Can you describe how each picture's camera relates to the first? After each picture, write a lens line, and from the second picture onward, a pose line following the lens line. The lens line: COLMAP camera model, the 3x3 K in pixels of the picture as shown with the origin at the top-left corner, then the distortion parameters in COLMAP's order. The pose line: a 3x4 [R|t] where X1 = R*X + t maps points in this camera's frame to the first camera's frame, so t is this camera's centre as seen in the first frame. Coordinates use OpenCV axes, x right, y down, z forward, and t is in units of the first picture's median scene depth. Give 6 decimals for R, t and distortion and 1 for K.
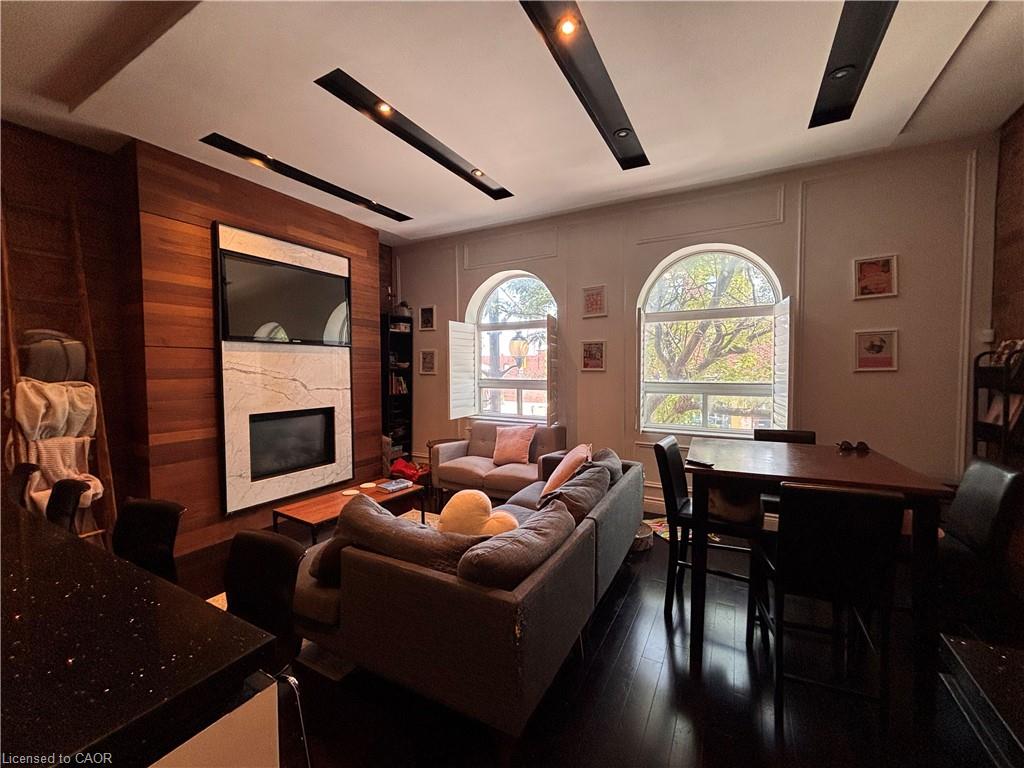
lens RADIAL K [[415.0, 0, 510.4], [0, 415.0, 385.5], [0, 0, 1]] dist [-0.004192, 0.000473]
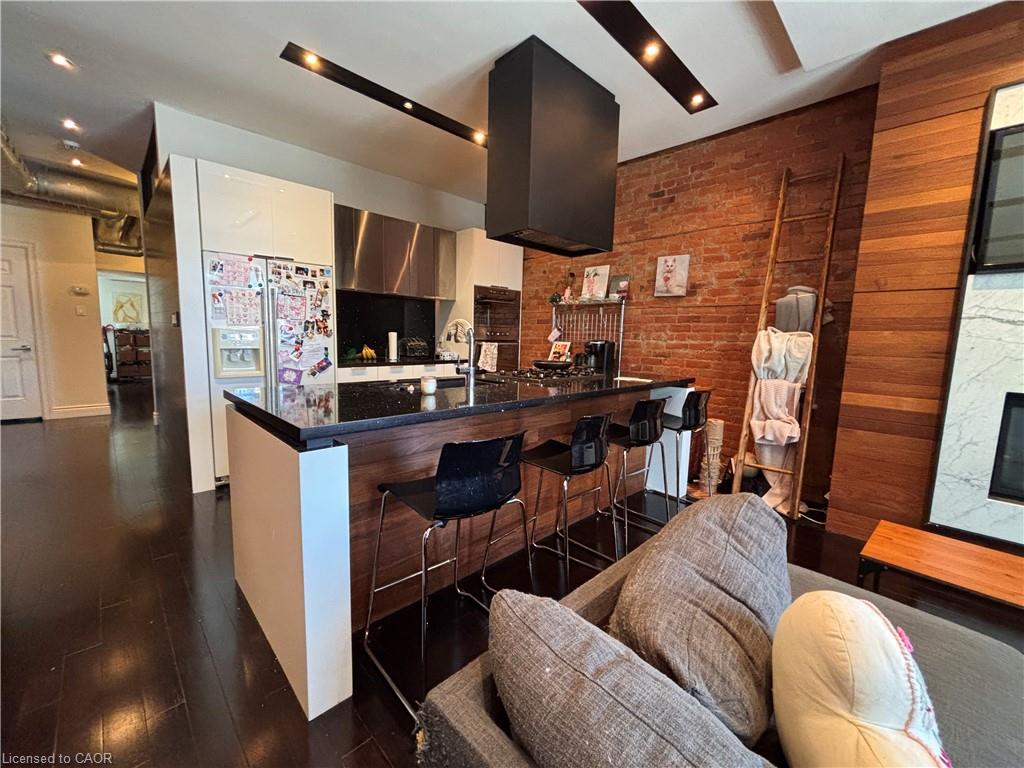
lens RADIAL K [[415.0, 0, 513.0], [0, 415.0, 383.5], [0, 0, 1]] dist [-0.004192, 0.000473]
pose [[-0.281528, 0.110239, -0.953200, 0.170322], [-0.064394, 0.988969, 0.133395, 0.024162], [0.957390, 0.098935, -0.271324, 0.489889]]
